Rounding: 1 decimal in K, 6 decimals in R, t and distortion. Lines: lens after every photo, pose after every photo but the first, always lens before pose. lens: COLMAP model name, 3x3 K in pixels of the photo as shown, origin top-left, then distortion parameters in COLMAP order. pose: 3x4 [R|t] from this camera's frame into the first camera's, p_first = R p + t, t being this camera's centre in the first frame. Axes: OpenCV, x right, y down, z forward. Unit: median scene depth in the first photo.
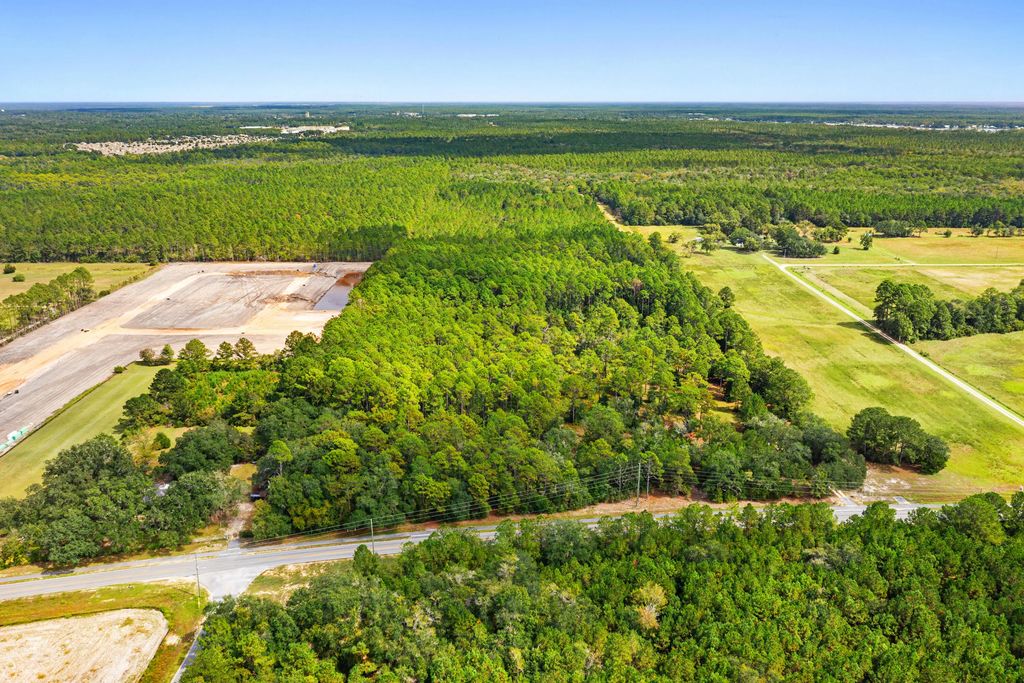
lens RADIAL K [[823.6, 0, 513.1], [0, 823.6, 342.2], [0, 0, 1]] dist [-0.018863, 0.013549]
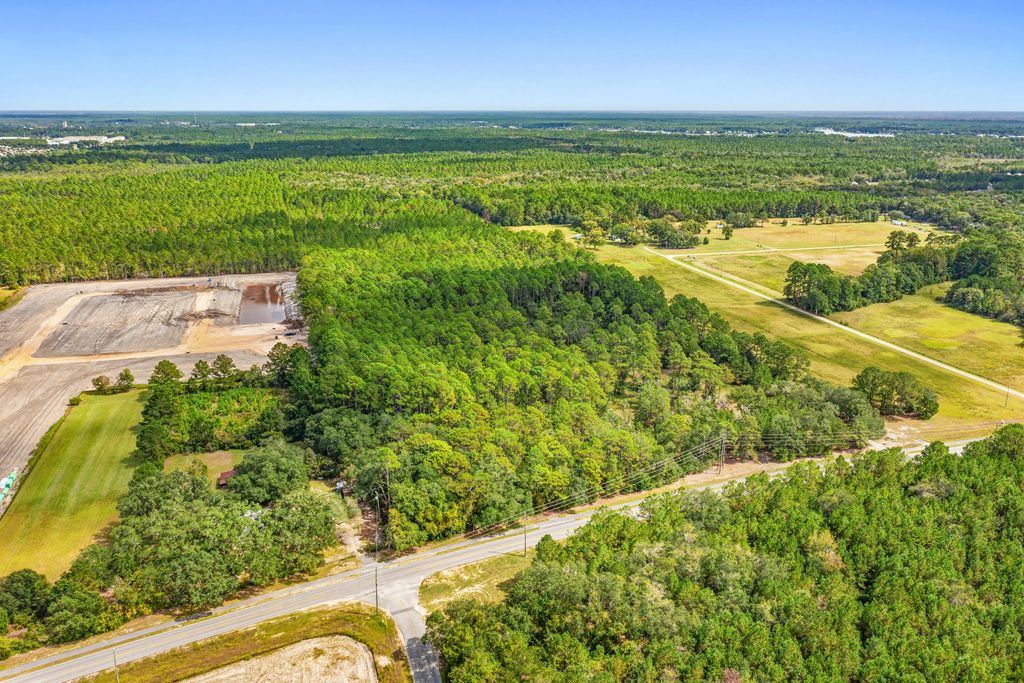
lens RADIAL K [[823.6, 0, 514.3], [0, 823.6, 340.5], [0, 0, 1]] dist [-0.018863, 0.013549]
pose [[0.961206, -0.072717, 0.266075, -0.248785], [0.076129, 0.997095, -0.002516, 0.006068], [-0.265119, 0.022675, 0.963949, 0.024109]]
